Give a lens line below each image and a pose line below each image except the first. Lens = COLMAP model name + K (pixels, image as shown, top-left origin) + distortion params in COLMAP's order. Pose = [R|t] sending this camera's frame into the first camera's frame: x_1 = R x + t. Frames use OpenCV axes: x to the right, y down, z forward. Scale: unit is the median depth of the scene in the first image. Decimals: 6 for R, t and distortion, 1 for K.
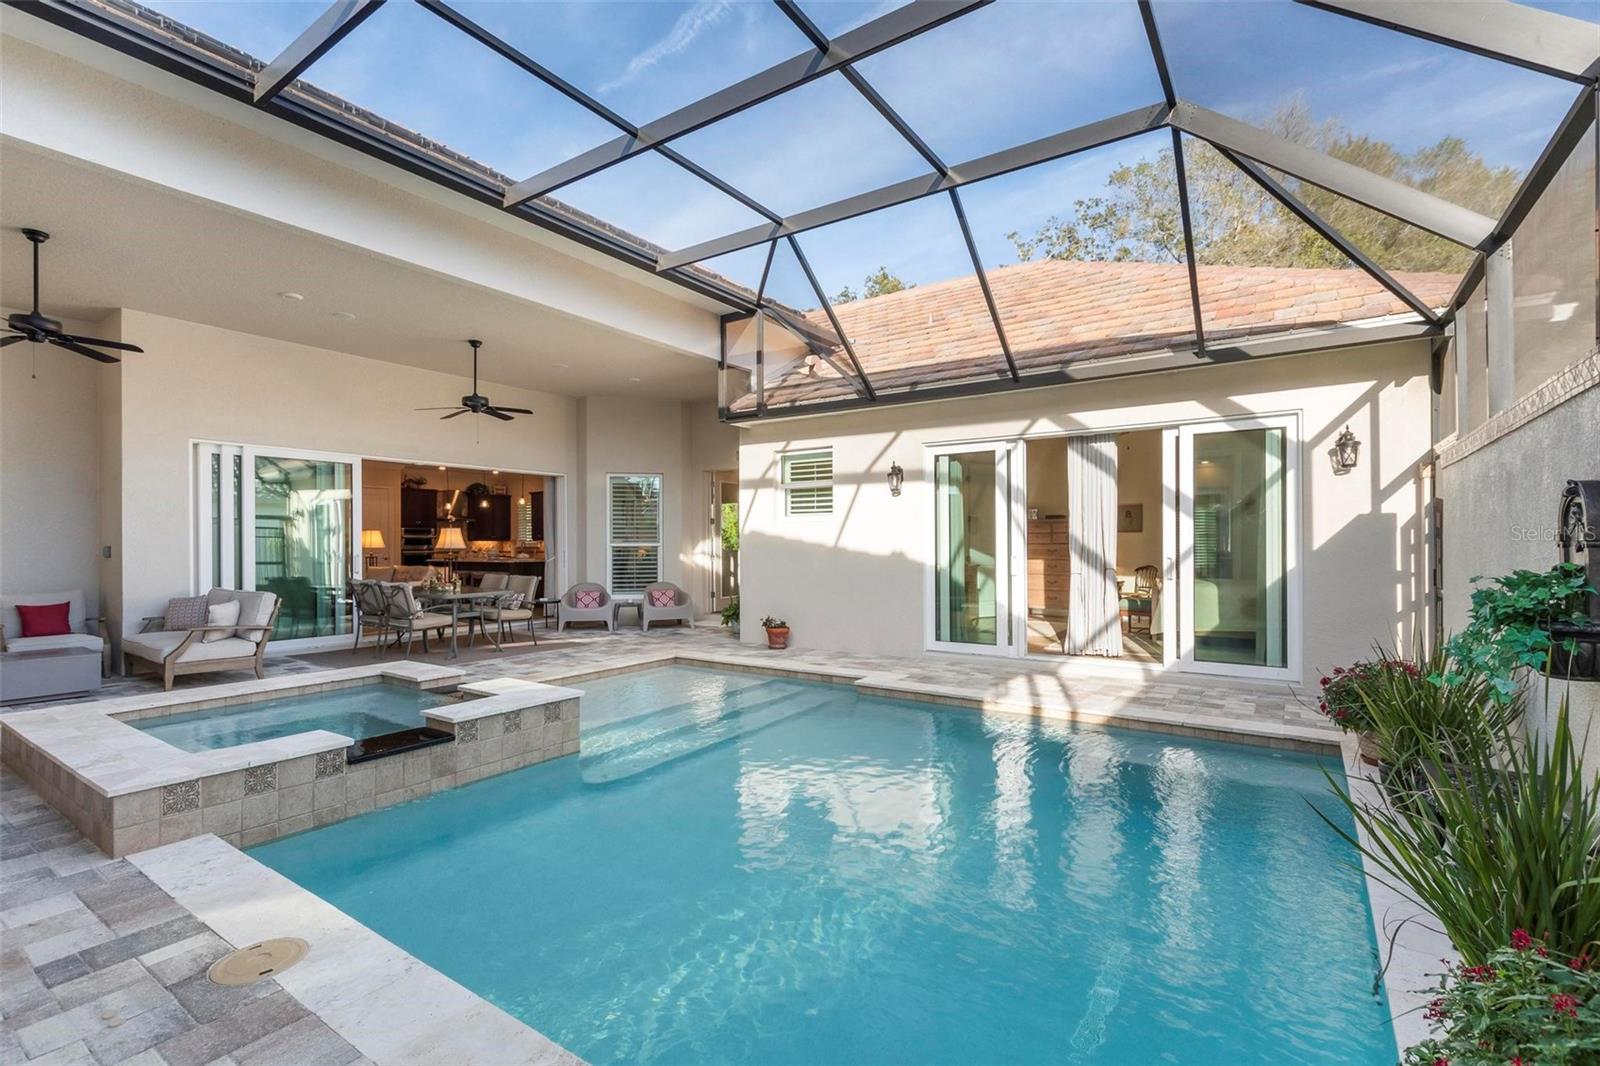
lens RADIAL K [[710.8, 0, 794.3], [0, 710.8, 540.9], [0, 0, 1]] dist [0.000682, 0.000406]
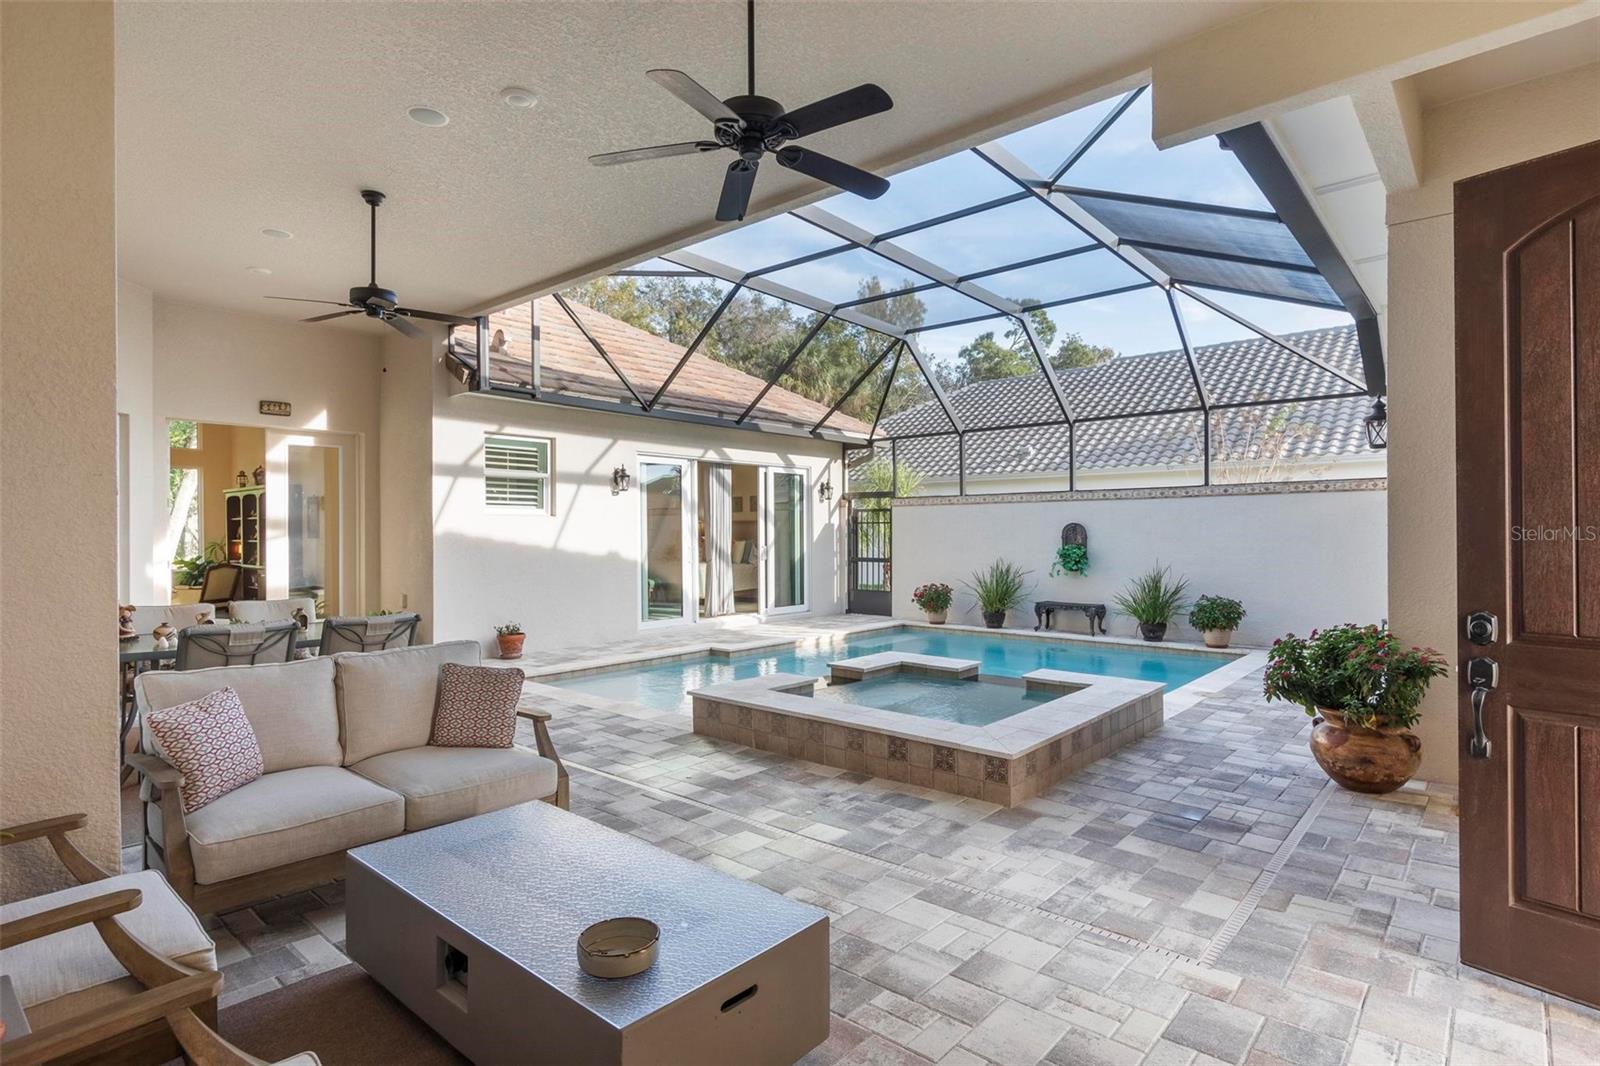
lens RADIAL K [[803.7, 0, 806.5], [0, 803.7, 531.2], [0, 0, 1]] dist [-0.001741, 0.000005]
pose [[0.096790, 0.000782, 0.995304, -1.087173], [0.005329, 0.999985, -0.001304, -0.011322], [-0.995291, 0.005430, 0.096785, 0.631295]]
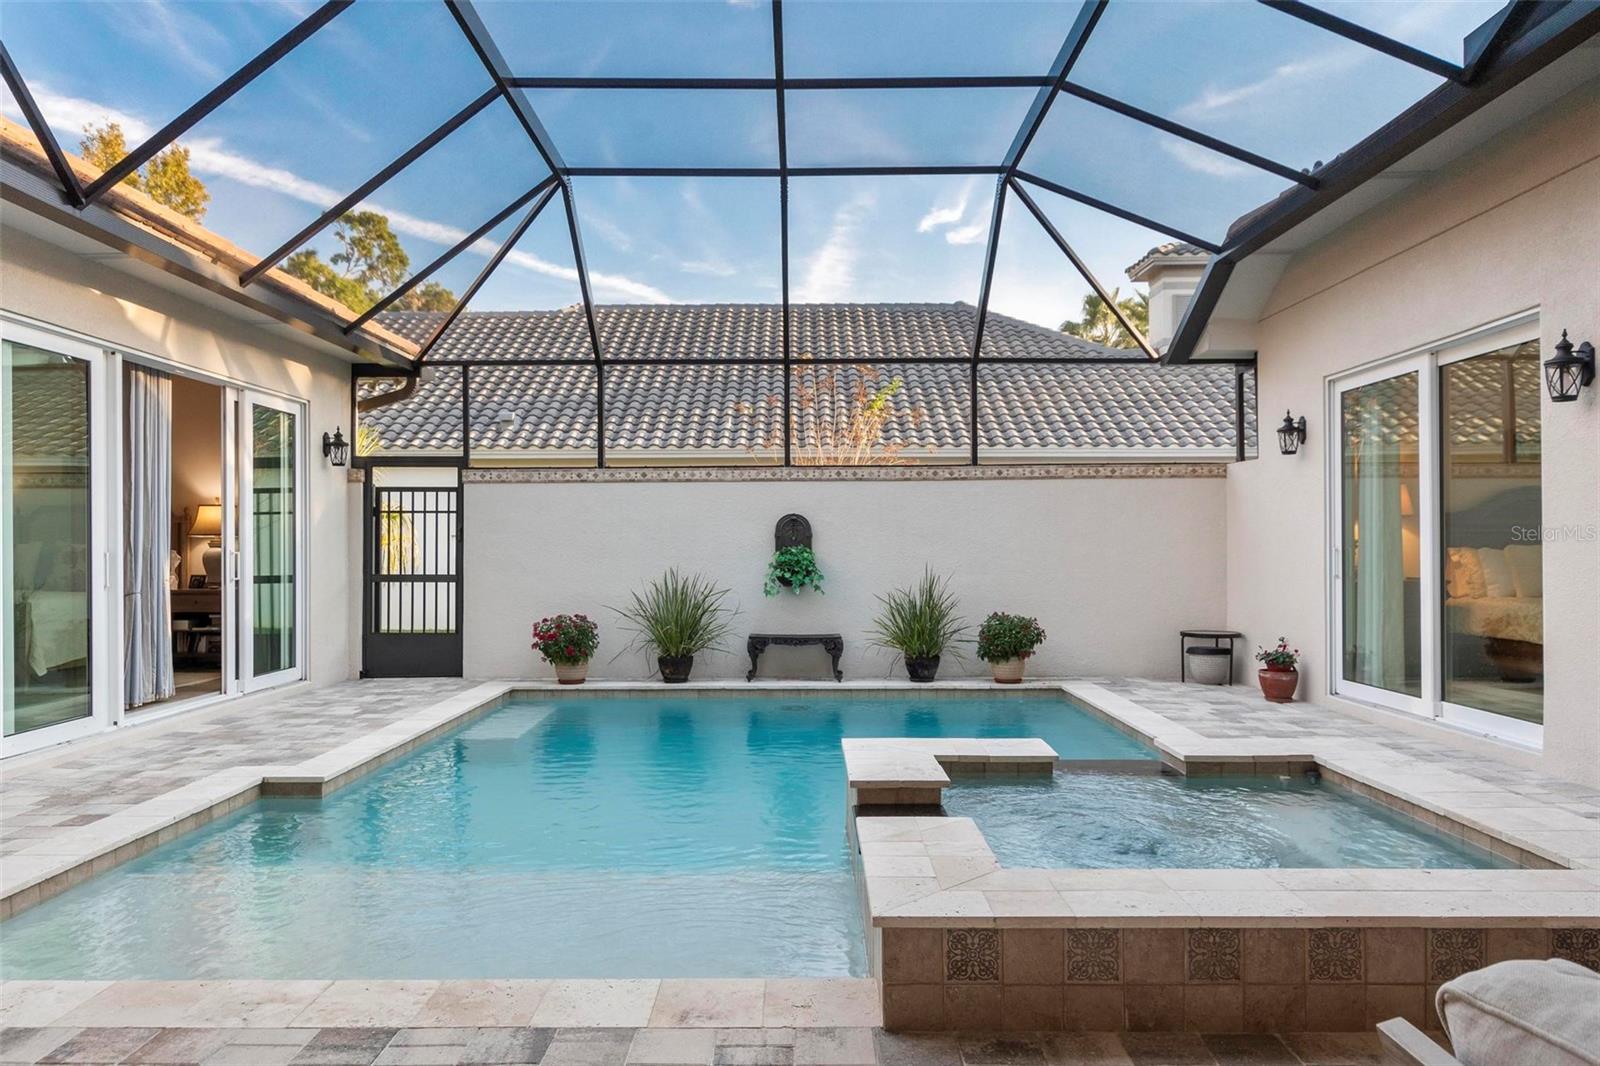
lens RADIAL K [[1088.2, 0, 802.5], [0, 1088.2, 535.9], [0, 0, 1]] dist [0.006583, 0.000428]
pose [[-0.573423, 0.006129, 0.819237, -0.689211], [0.004135, 0.999981, -0.004587, 0.005943], [-0.819249, 0.000757, -0.573437, 1.016411]]
